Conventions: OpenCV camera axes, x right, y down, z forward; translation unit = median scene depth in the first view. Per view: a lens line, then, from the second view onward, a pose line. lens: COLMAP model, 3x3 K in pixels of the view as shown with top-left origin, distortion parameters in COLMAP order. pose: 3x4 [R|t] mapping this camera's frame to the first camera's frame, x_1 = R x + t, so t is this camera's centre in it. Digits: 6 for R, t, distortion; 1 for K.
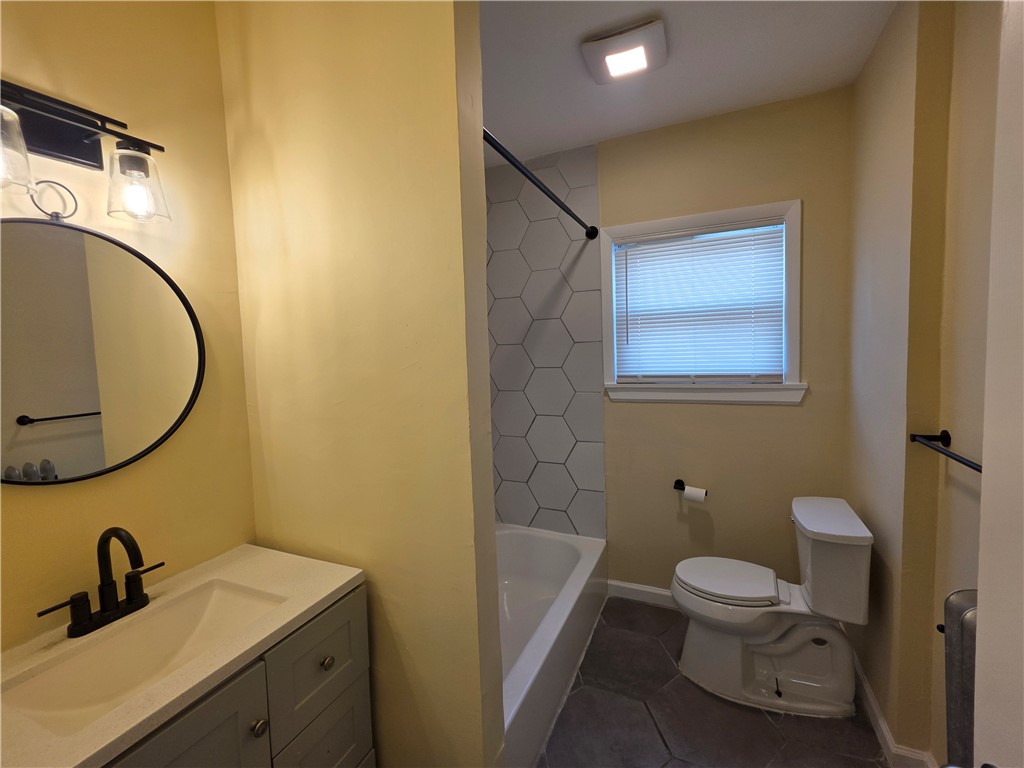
lens RADIAL K [[449.7, 0, 514.9], [0, 449.7, 378.3], [0, 0, 1]] dist [0.000075, -0.000285]
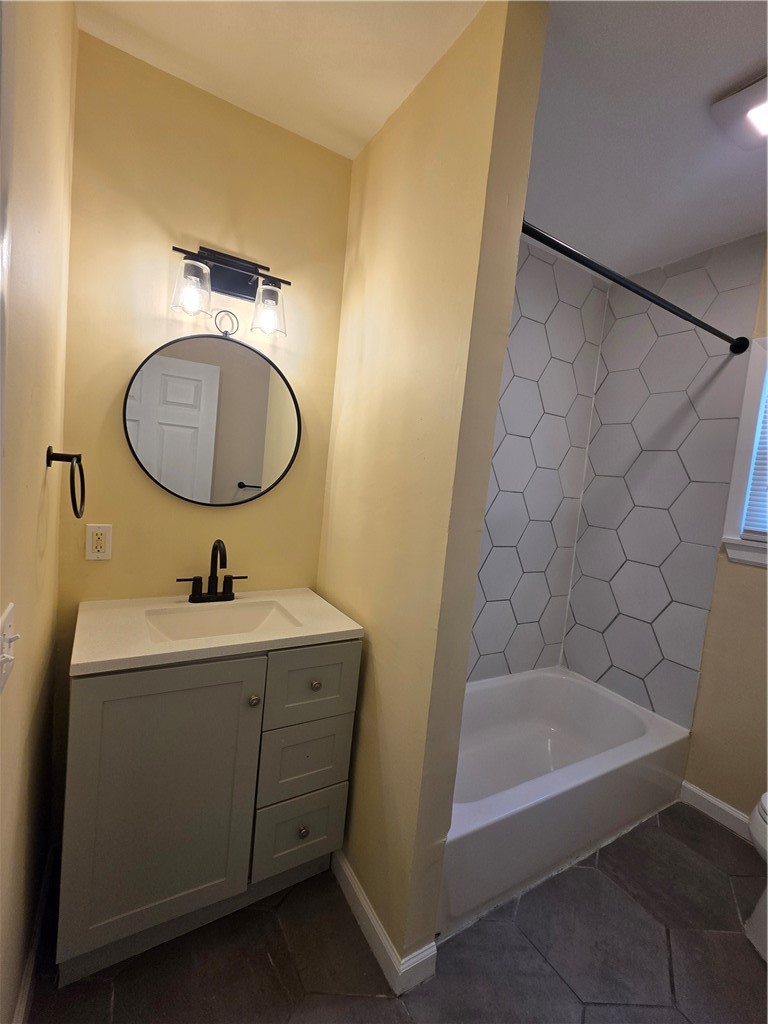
lens RADIAL K [[449.7, 0, 391.5], [0, 449.7, 511.2], [0, 0, 1]] dist [0.000075, -0.000285]
pose [[0.820364, 0.161375, -0.548600, 0.272153], [-0.165863, 0.985263, 0.041793, 0.056645], [0.547259, 0.056707, 0.835040, 0.040619]]
